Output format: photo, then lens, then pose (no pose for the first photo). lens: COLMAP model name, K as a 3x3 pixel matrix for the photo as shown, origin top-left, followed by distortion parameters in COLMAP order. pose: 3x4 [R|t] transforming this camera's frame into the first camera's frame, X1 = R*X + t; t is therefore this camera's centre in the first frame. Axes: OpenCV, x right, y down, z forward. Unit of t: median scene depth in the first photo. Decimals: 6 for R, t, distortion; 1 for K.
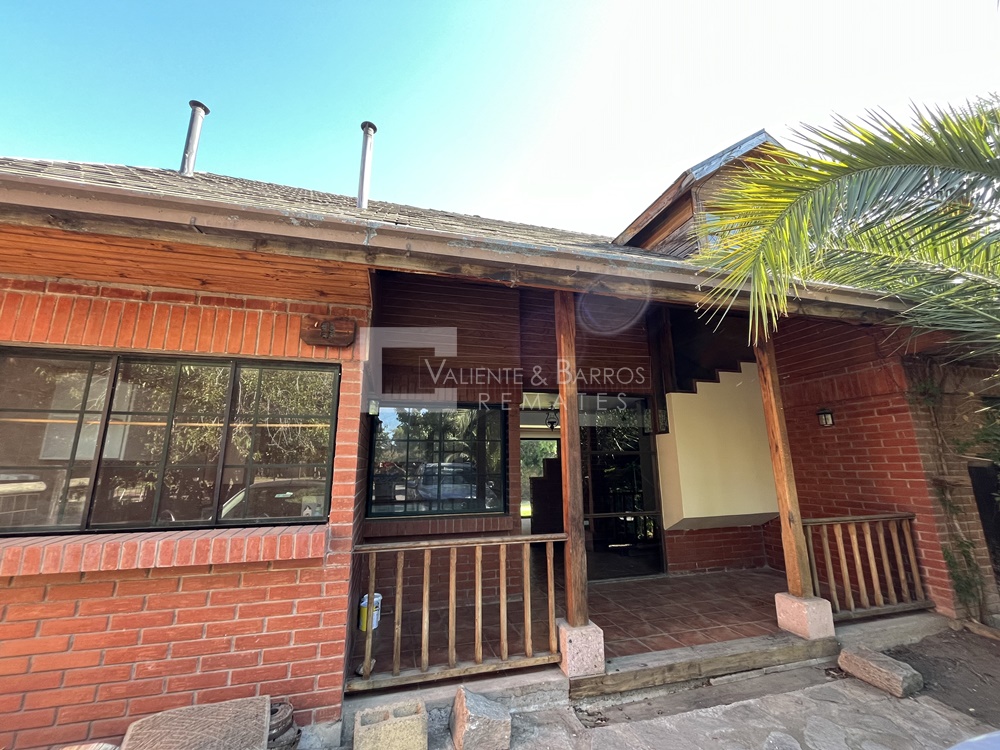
lens RADIAL K [[404.6, 0, 500.0], [0, 404.6, 375.6], [0, 0, 1]] dist [-0.000789, -0.000439]
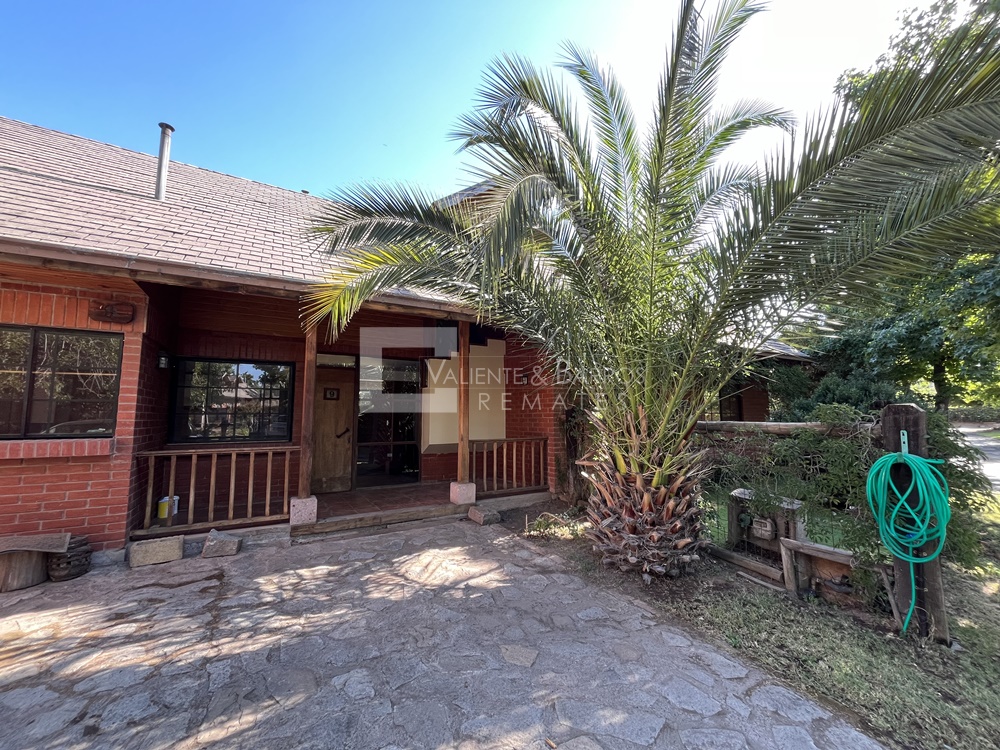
lens RADIAL K [[404.6, 0, 497.9], [0, 404.6, 375.6], [0, 0, 1]] dist [-0.000789, -0.000439]
pose [[0.965675, 0.030089, 0.258005, 0.568868], [-0.058717, 0.992844, 0.103982, -0.114221], [-0.253030, -0.115563, 0.960532, -0.812082]]
